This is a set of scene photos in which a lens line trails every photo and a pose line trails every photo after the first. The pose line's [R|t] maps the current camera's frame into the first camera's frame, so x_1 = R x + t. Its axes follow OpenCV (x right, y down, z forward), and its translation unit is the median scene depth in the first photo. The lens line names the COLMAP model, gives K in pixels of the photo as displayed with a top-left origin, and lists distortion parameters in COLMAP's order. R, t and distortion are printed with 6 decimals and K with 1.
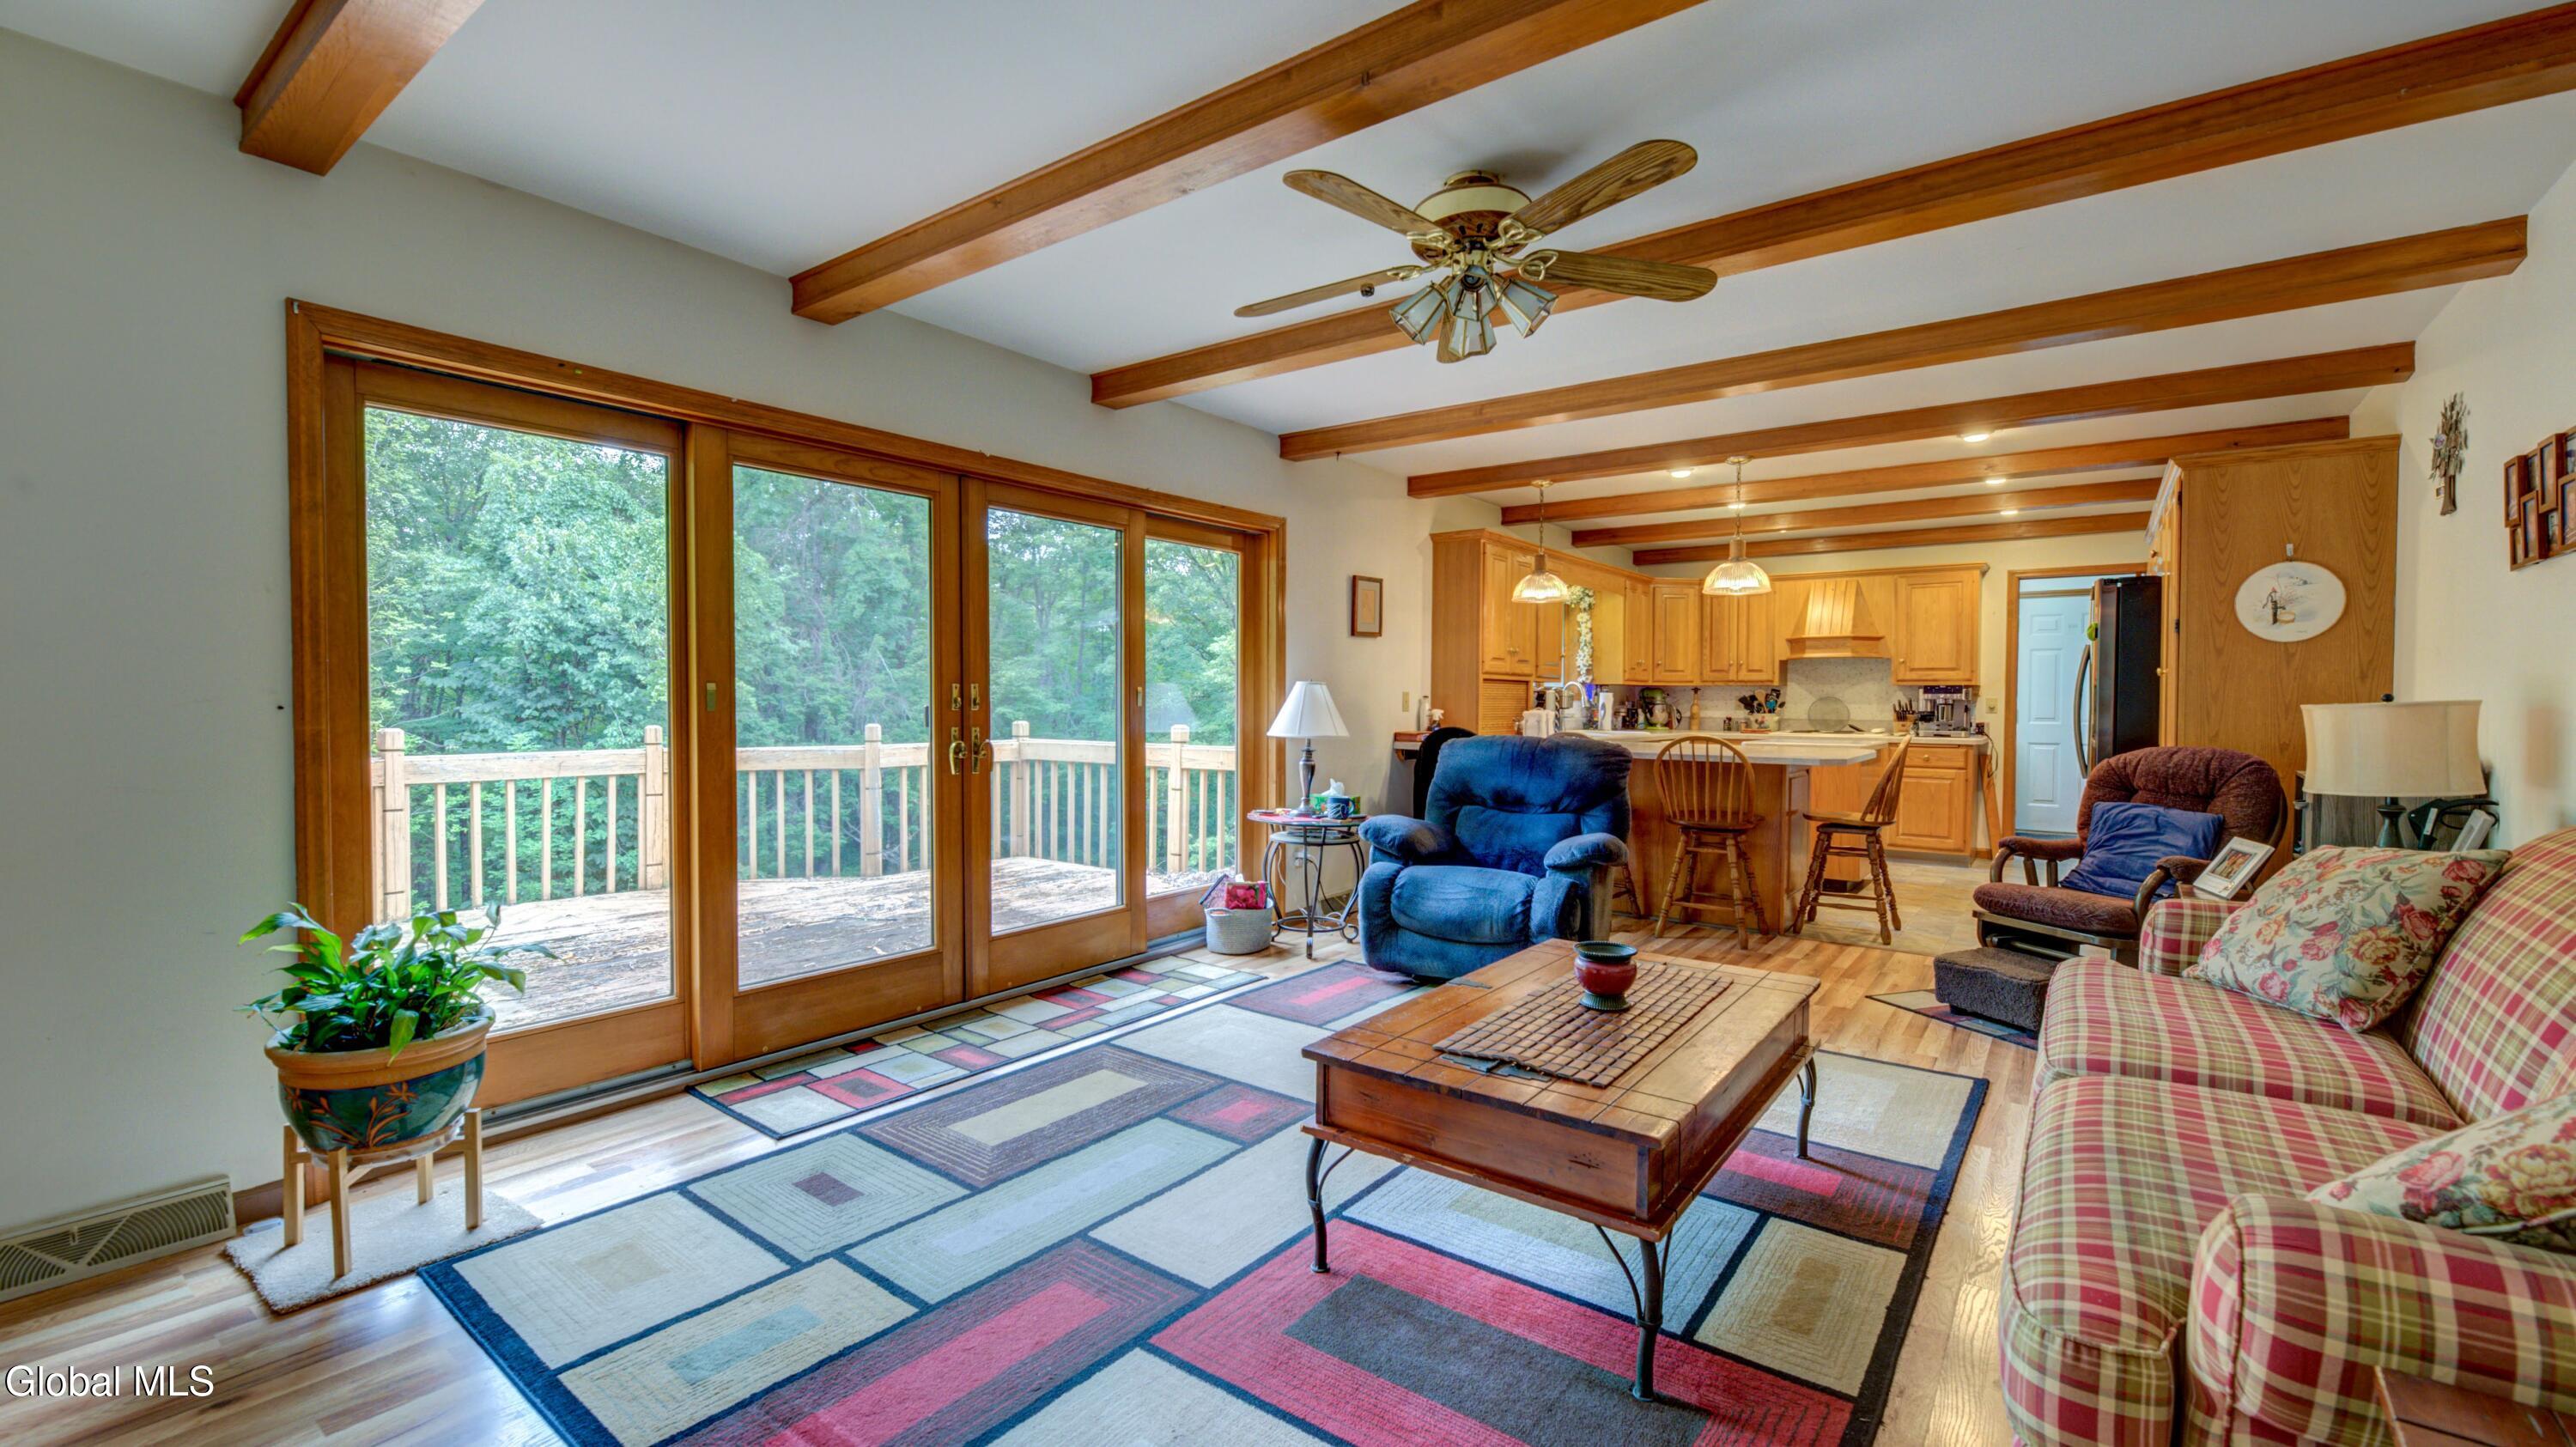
lens RADIAL K [[1085.9, 0, 1288.0], [0, 1085.9, 723.5], [0, 0, 1]] dist [0.001165, -0.000376]
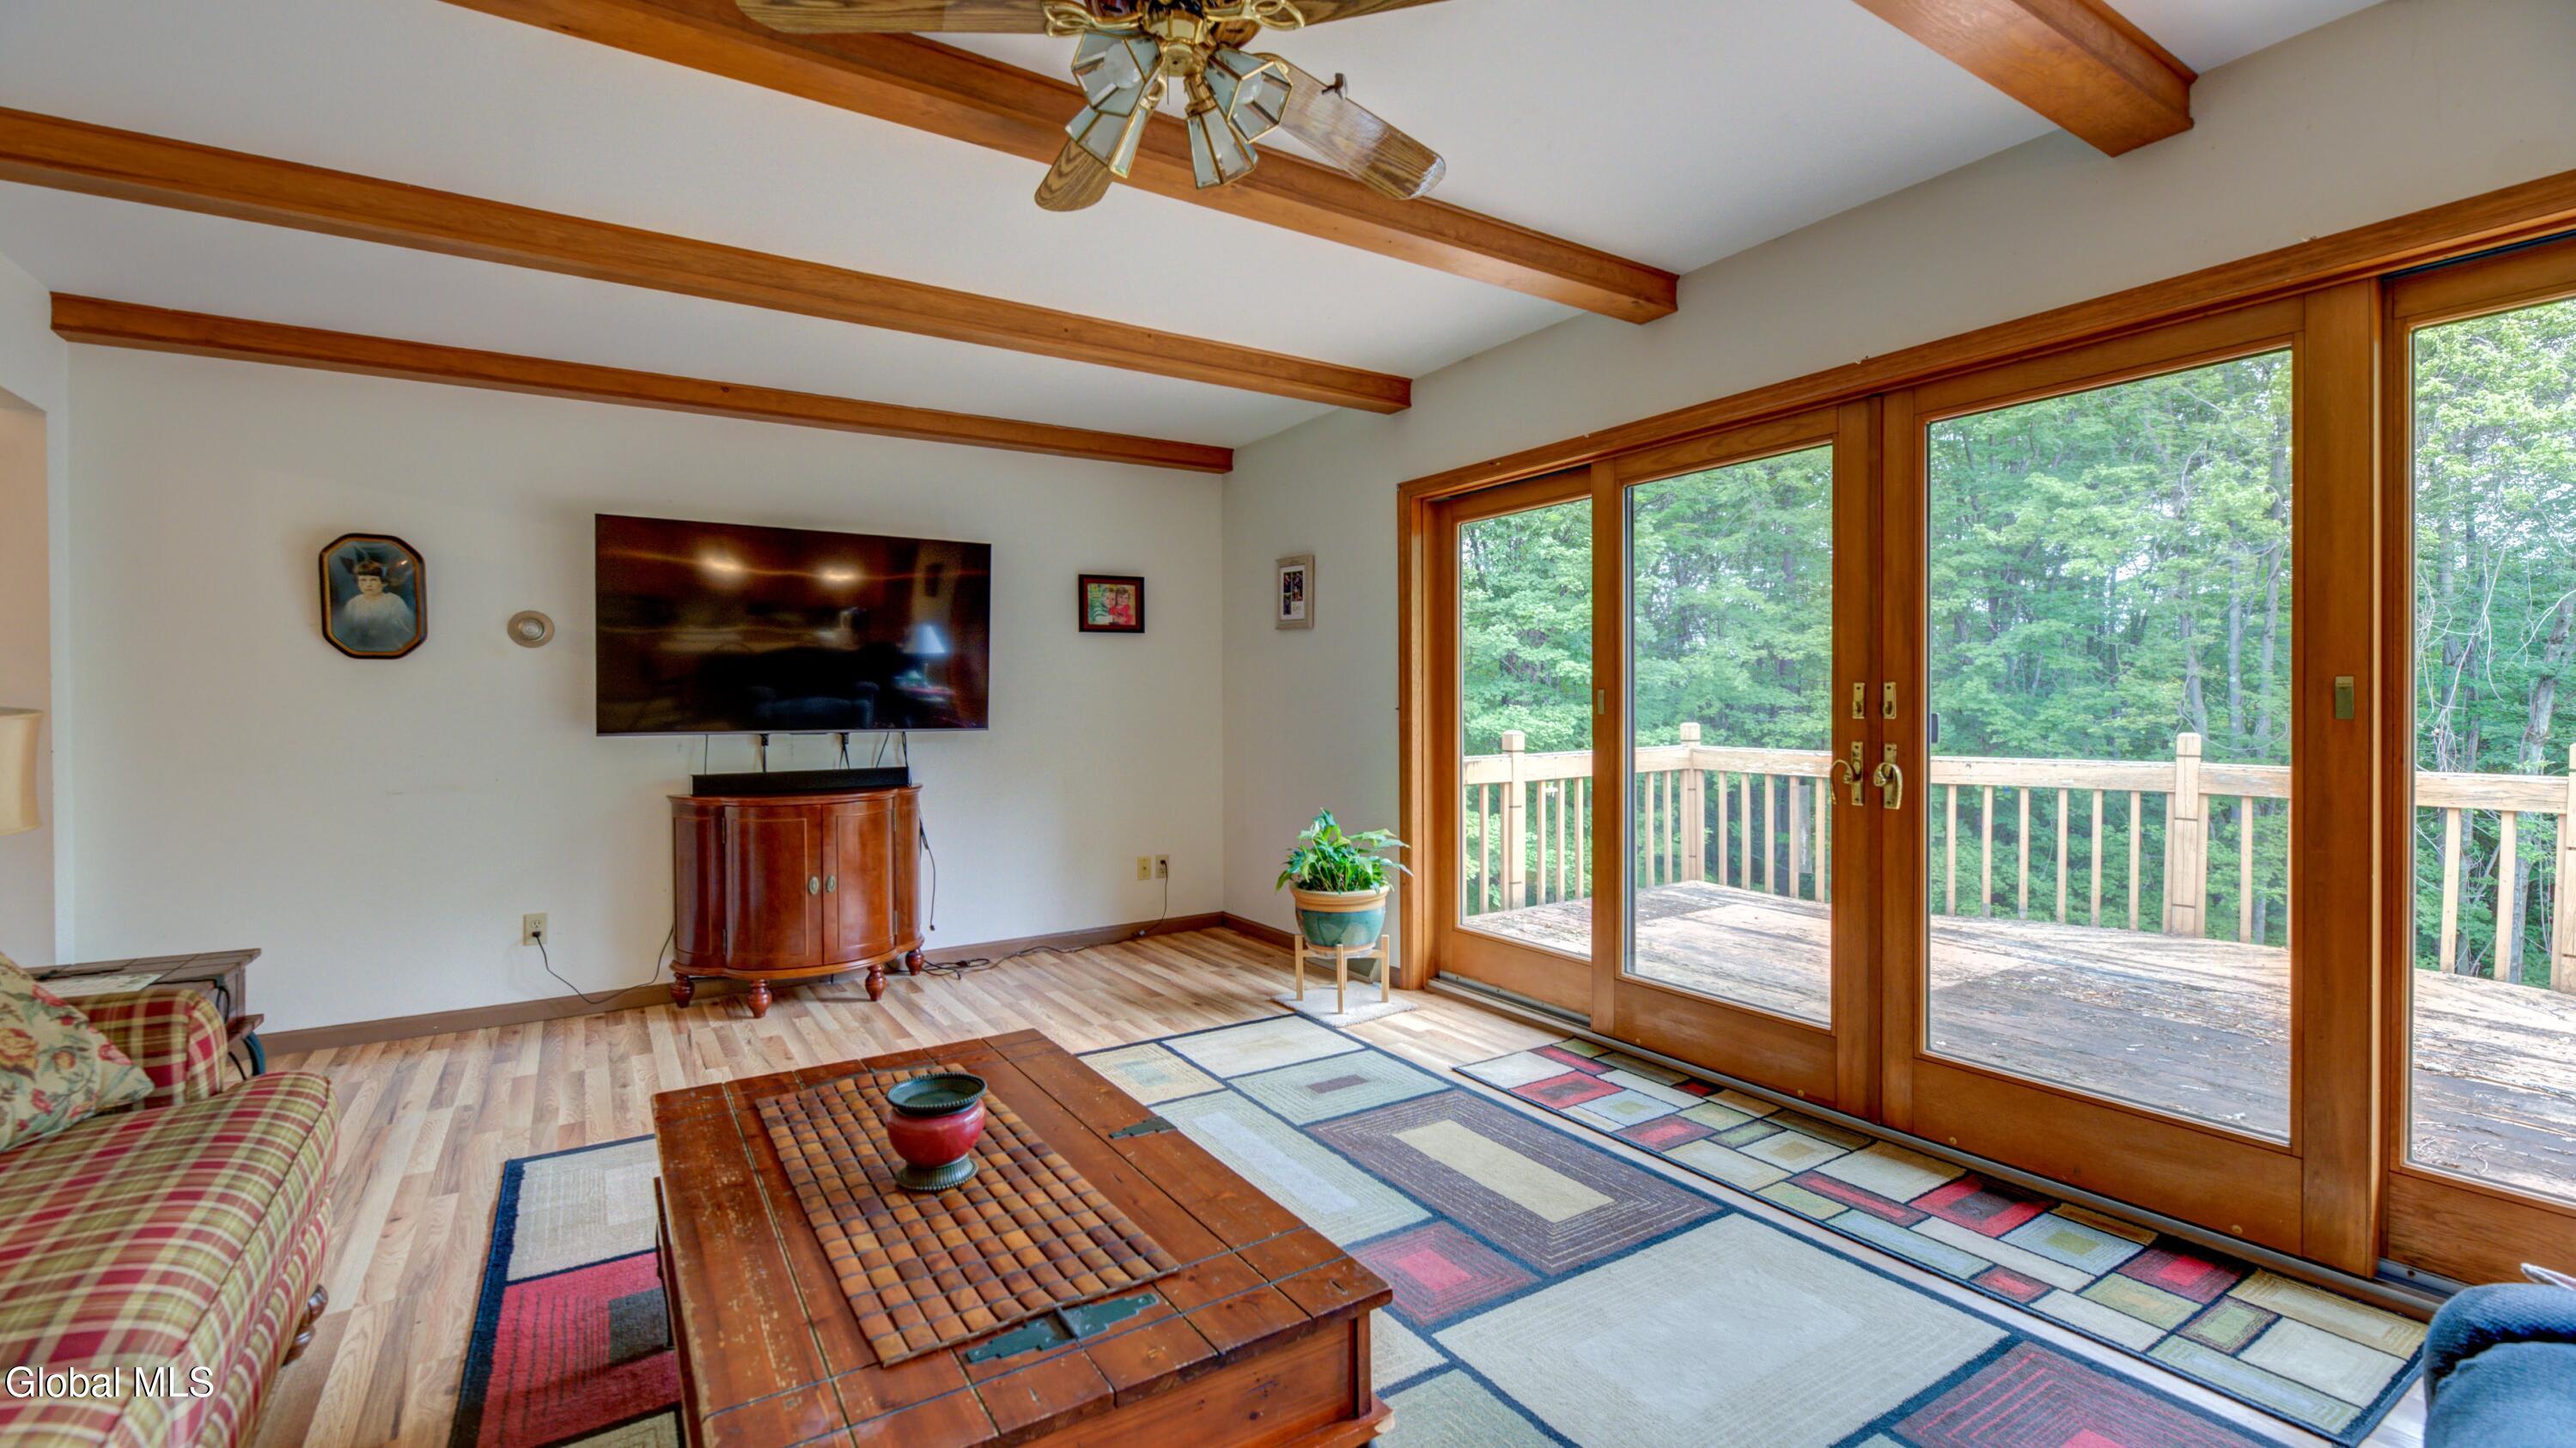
lens RADIAL K [[1085.8, 0, 1288.0], [0, 1085.8, 724.0], [0, 0, 1]] dist [0.001165, -0.000376]
pose [[-0.344659, 0.019610, -0.938523, 0.425806], [-0.019260, 0.999424, 0.027955, -0.018499], [0.938530, 0.027711, -0.344082, 0.731077]]
